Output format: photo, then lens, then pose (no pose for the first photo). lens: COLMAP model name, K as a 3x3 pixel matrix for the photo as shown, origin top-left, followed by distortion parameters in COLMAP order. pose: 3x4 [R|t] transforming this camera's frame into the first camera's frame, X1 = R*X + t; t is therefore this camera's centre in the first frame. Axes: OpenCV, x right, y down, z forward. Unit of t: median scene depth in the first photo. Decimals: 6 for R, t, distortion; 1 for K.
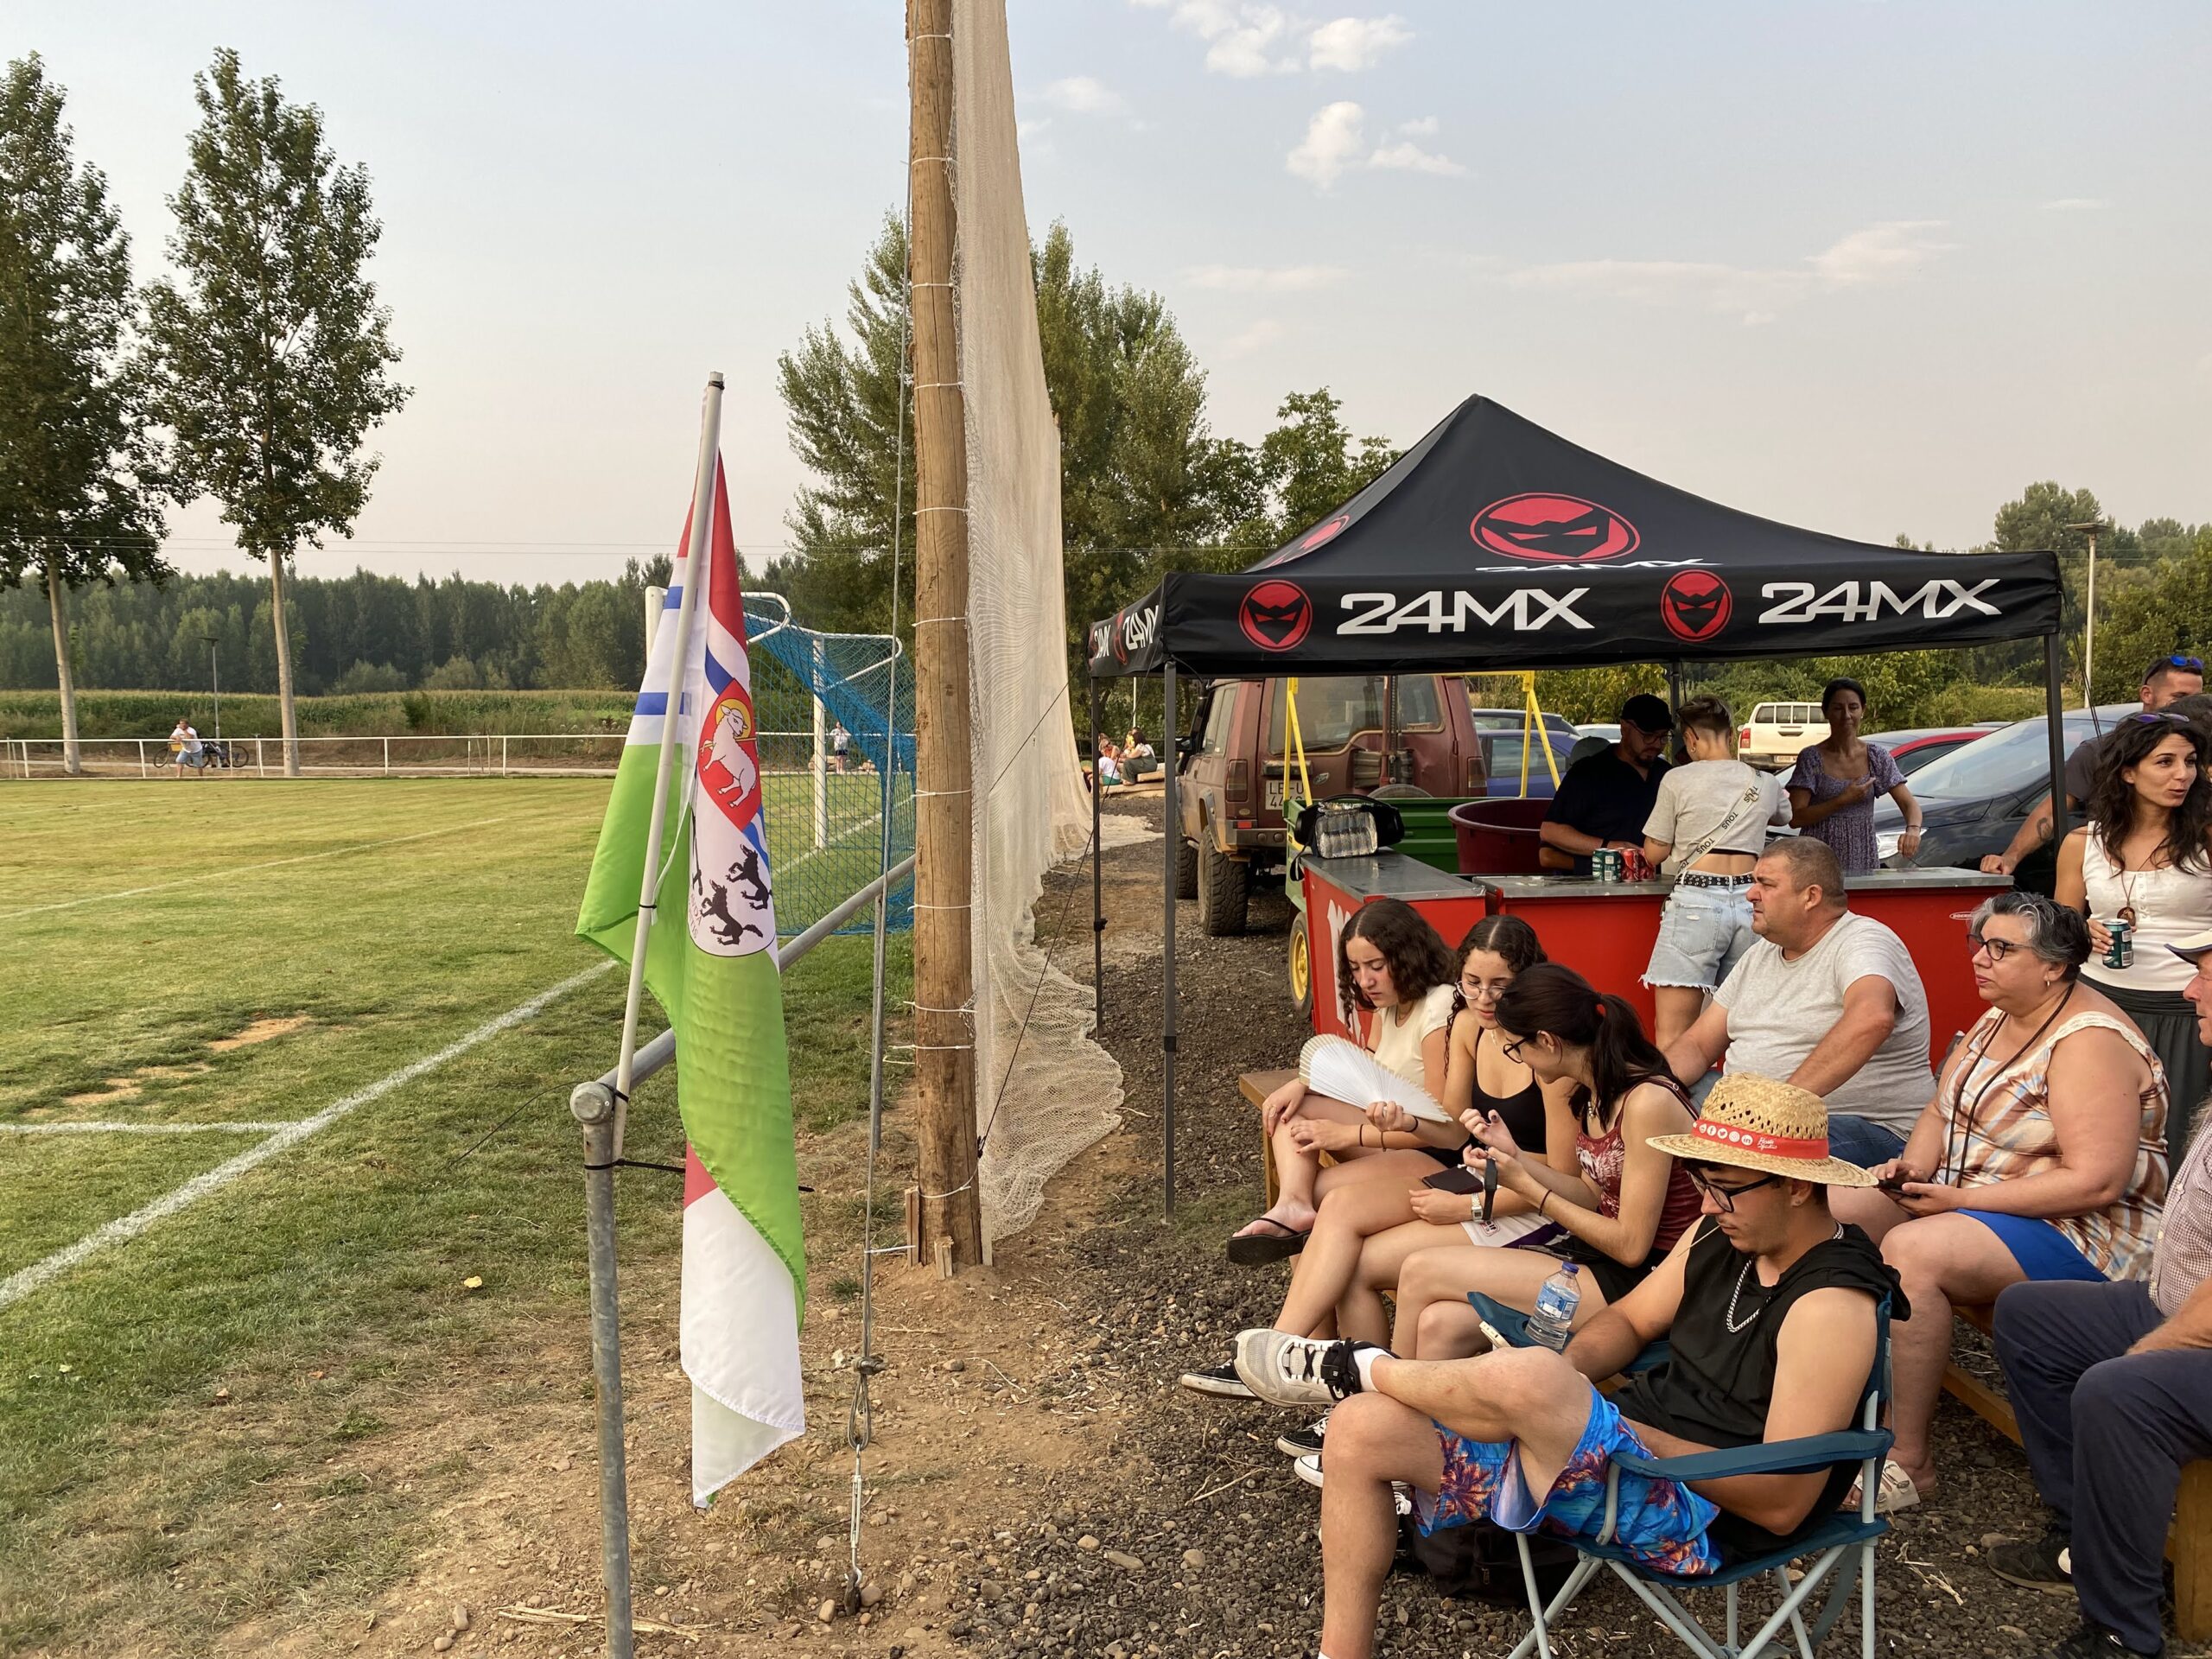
lens RADIAL K [[1665.0, 0, 1104.6], [0, 1665.0, 866.5], [0, 0, 1]] dist [0.069836, -0.007655]
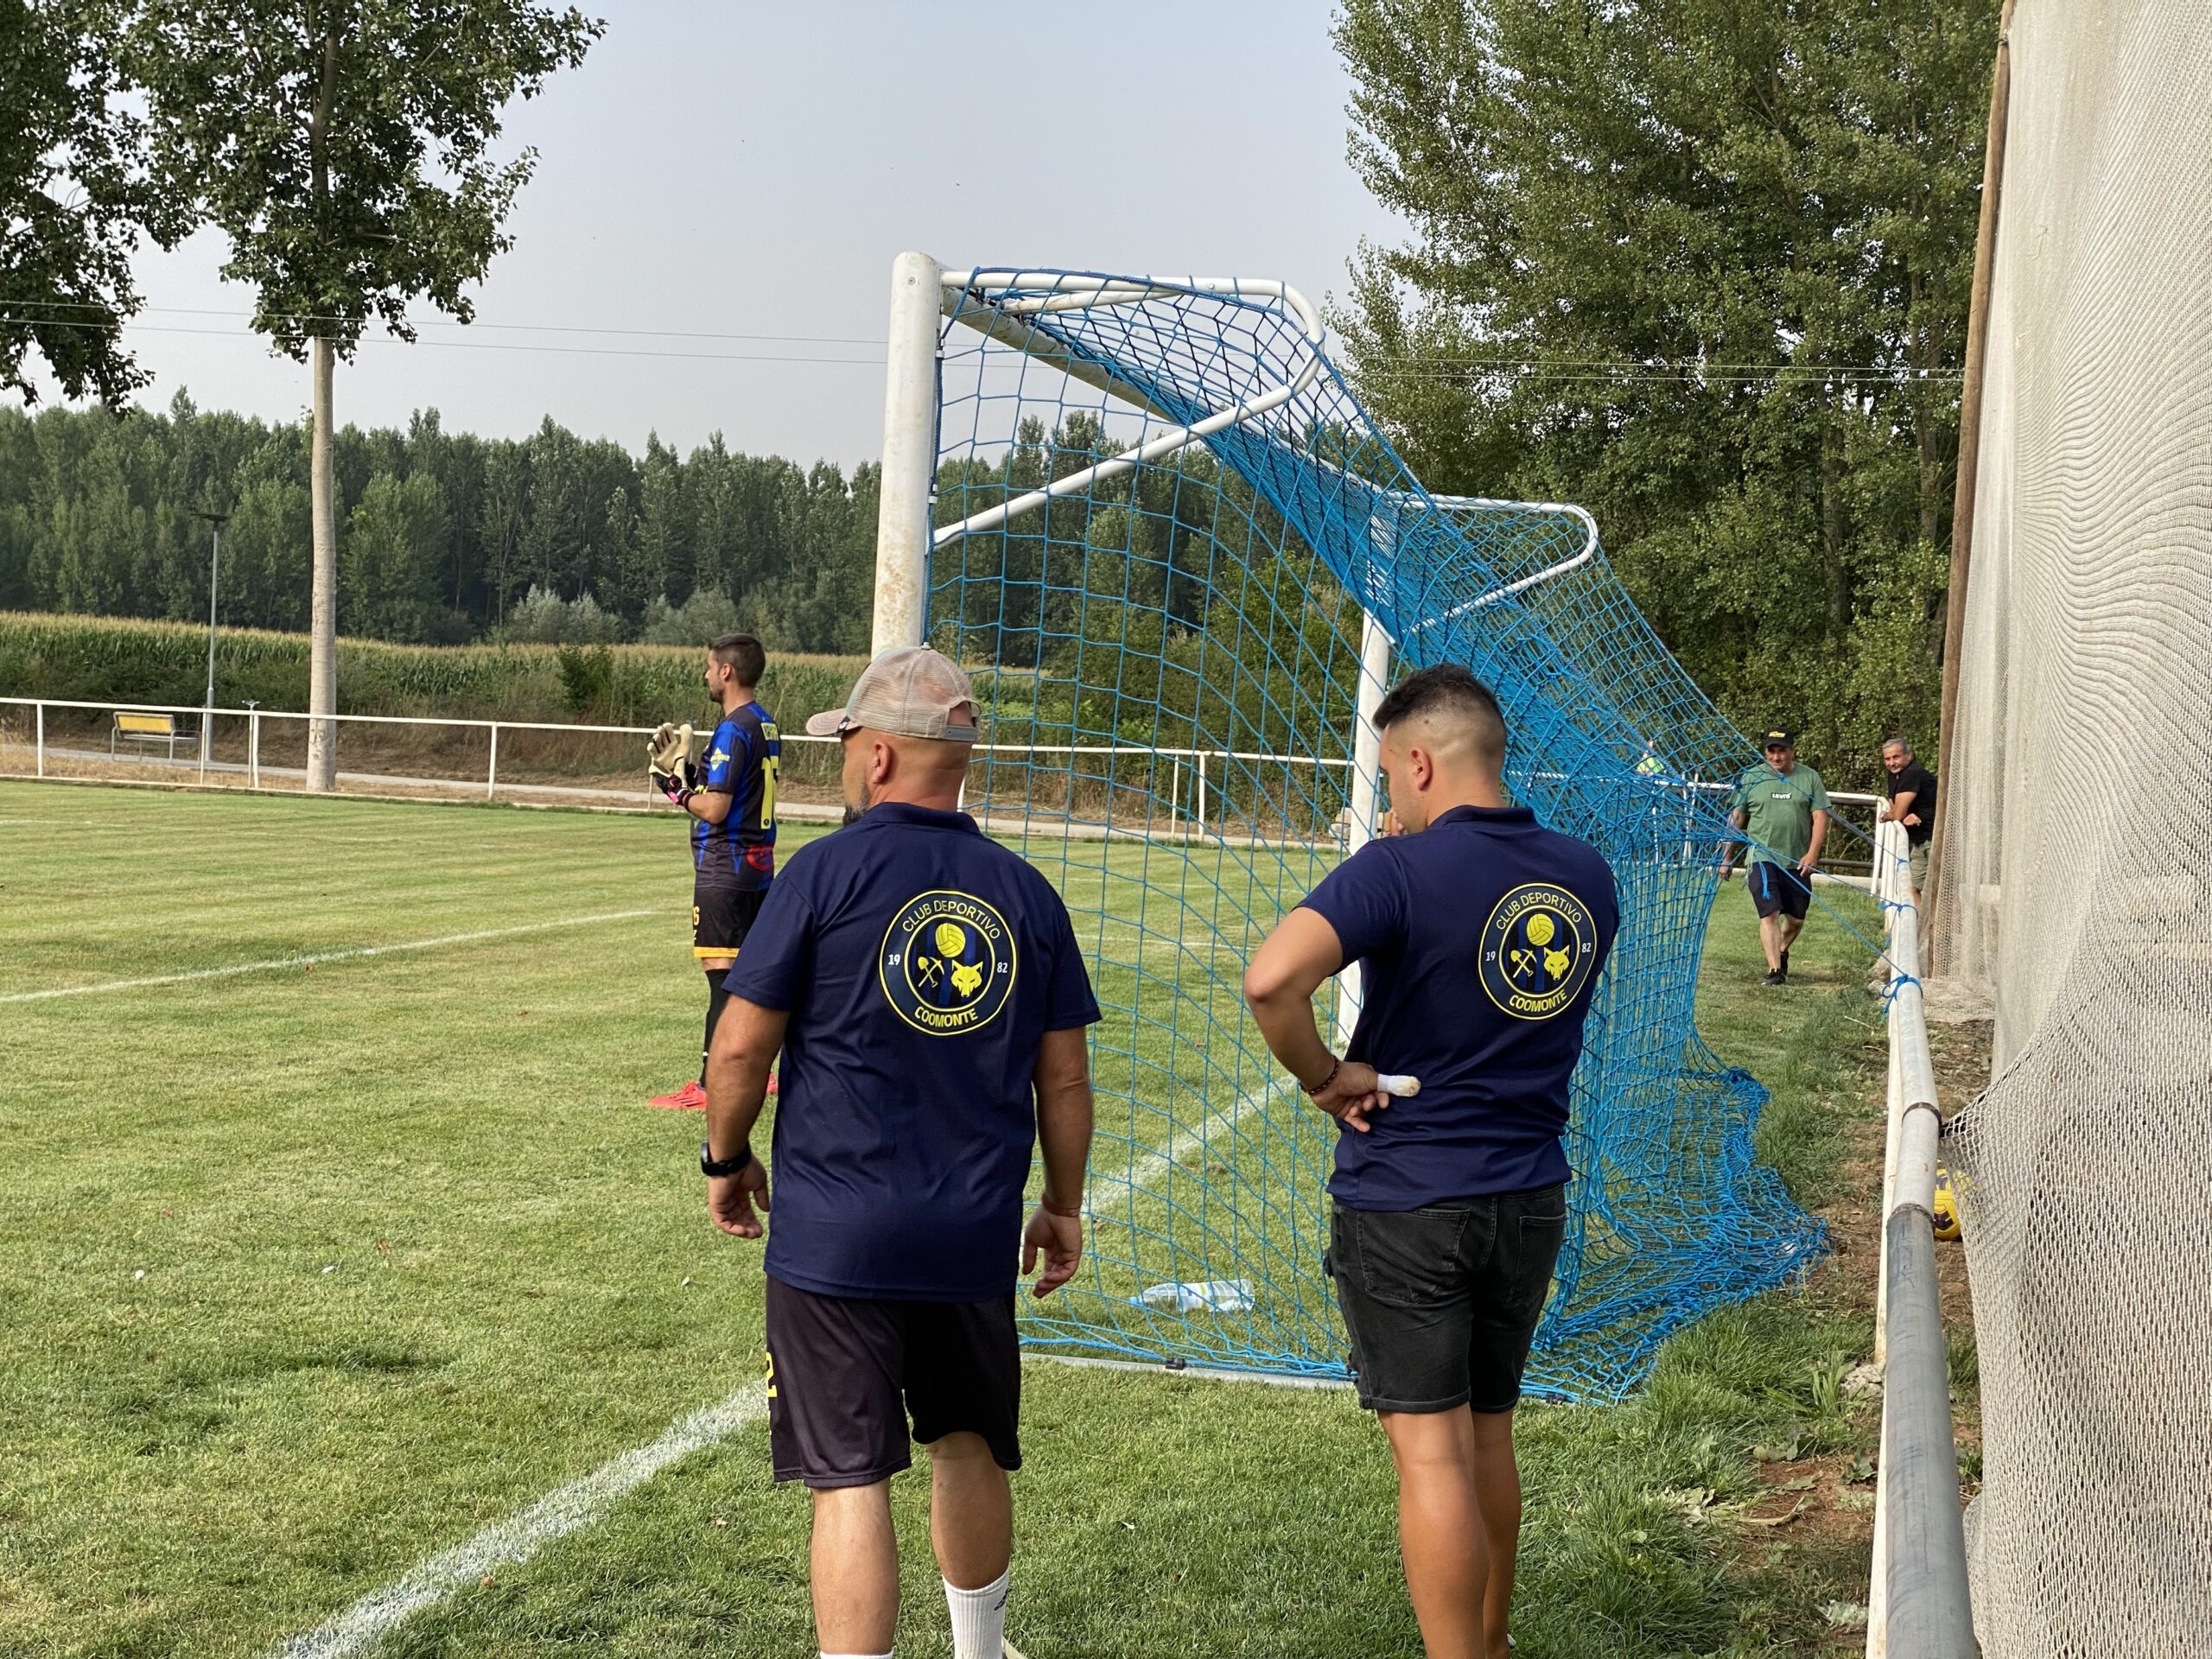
lens RADIAL K [[3305.3, 0, 1105.3], [0, 3305.3, 830.6], [0, 0, 1]] dist [0.052494, 0.000000]
pose [[0.968746, 0.061375, -0.240342, -0.021248], [-0.076440, 0.995619, -0.053857, -0.007285], [0.235984, 0.070545, 0.969193, 0.115888]]
